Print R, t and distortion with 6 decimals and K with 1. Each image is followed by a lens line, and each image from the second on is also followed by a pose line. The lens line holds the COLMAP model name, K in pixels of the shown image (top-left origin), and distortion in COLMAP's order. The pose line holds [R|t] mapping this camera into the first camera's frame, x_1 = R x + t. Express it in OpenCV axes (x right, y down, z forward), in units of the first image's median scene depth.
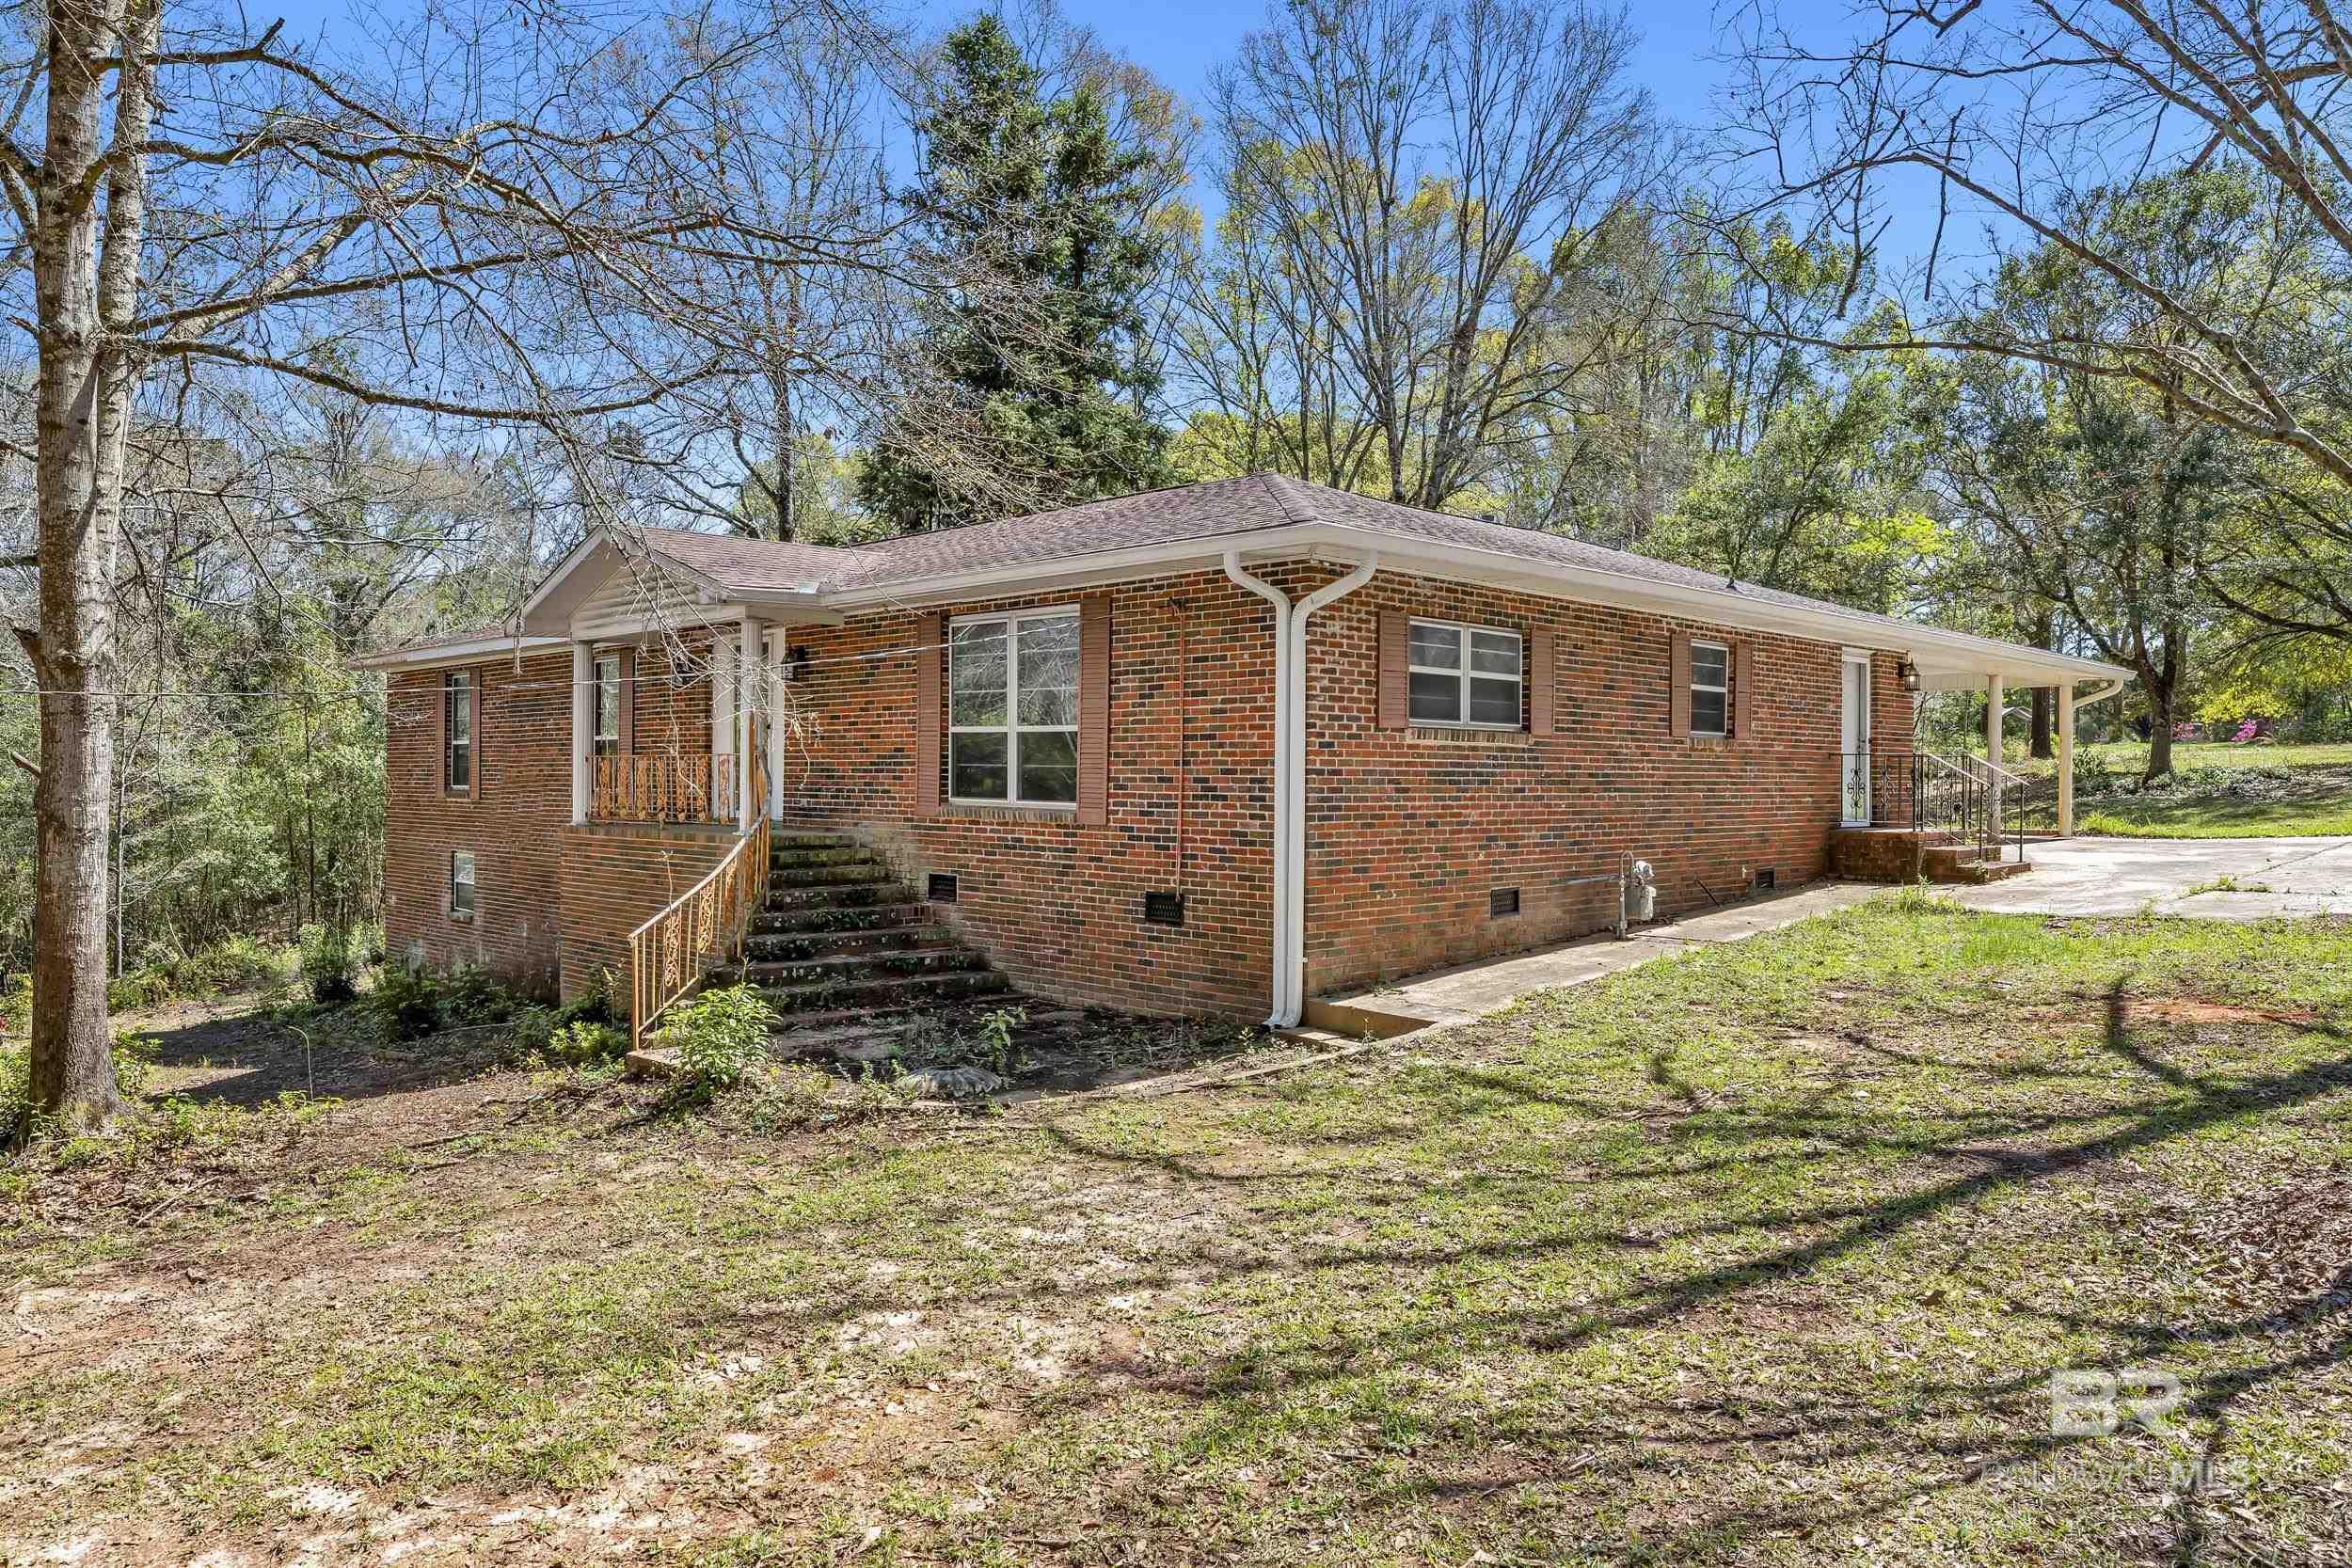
lens RADIAL K [[1517.6, 0, 1187.2], [0, 1517.6, 783.8], [0, 0, 1]] dist [-0.005467, -0.001768]
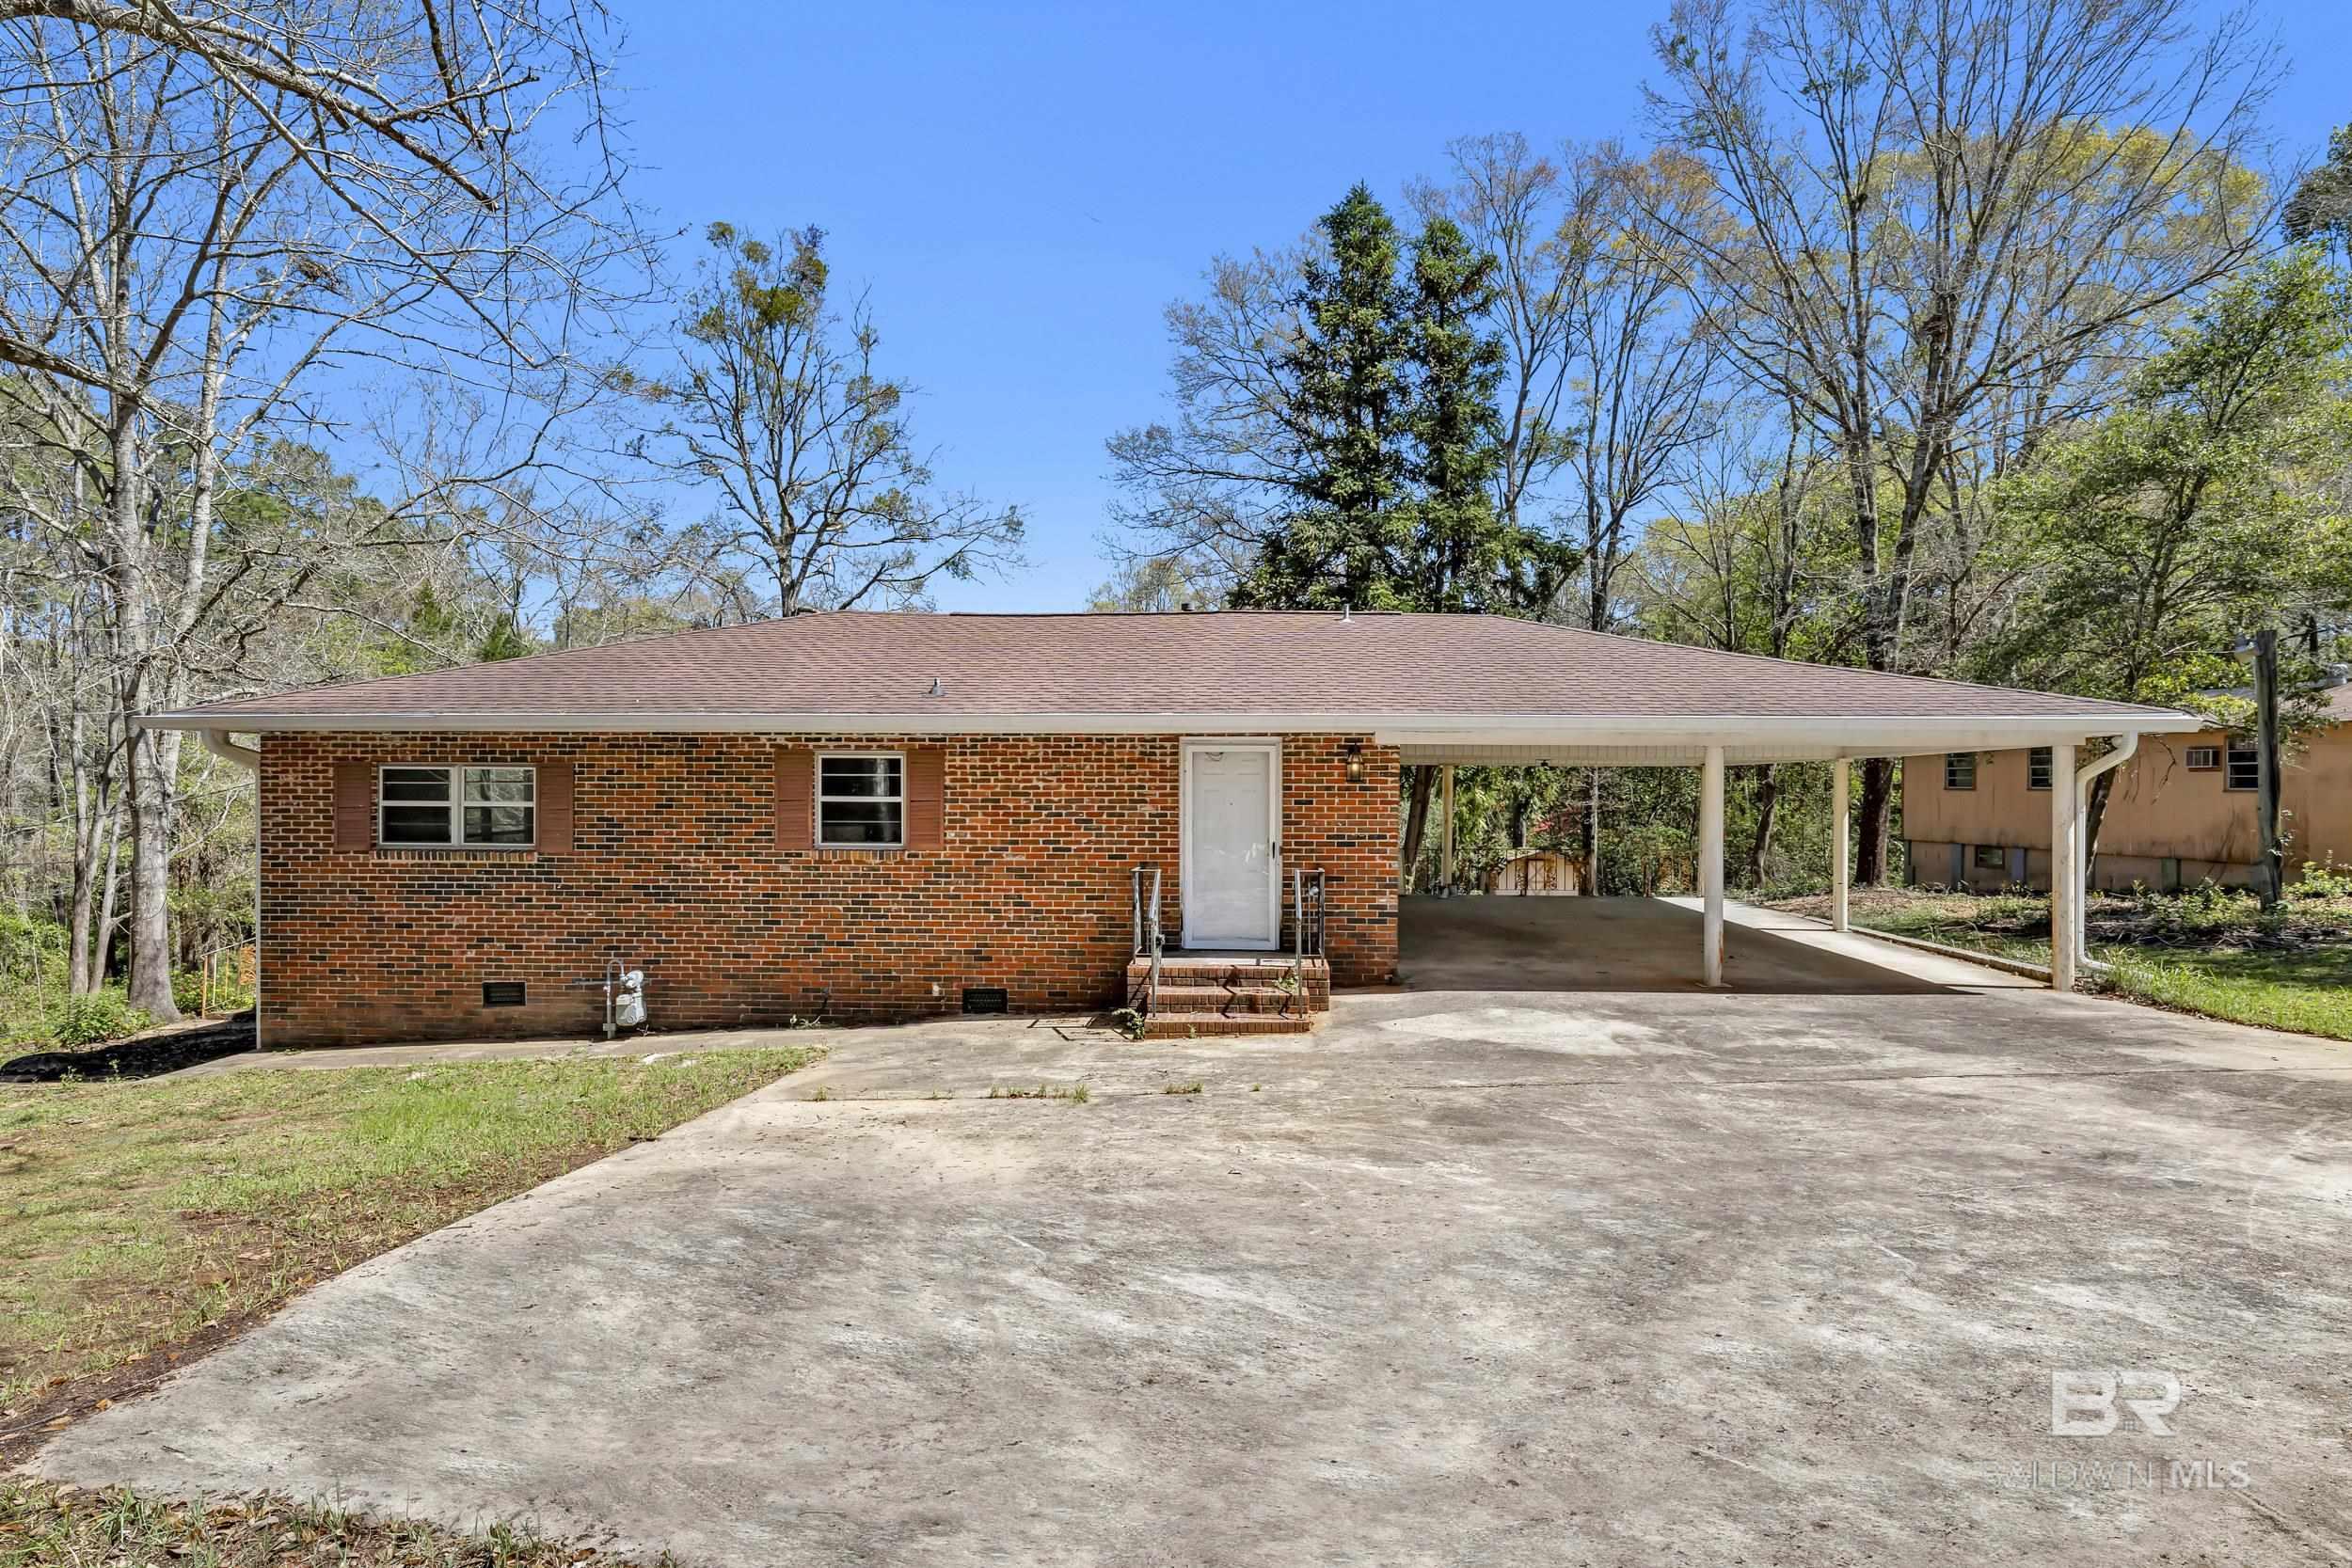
lens RADIAL K [[1171.3, 0, 1246.6], [0, 1171.3, 777.5], [0, 0, 1]] dist [0.010502, -0.000303]
pose [[0.659304, -0.003300, -0.751869, 1.294646], [-0.002233, 0.999977, -0.006347, -0.087488], [0.751873, 0.005864, 0.659282, 0.834645]]
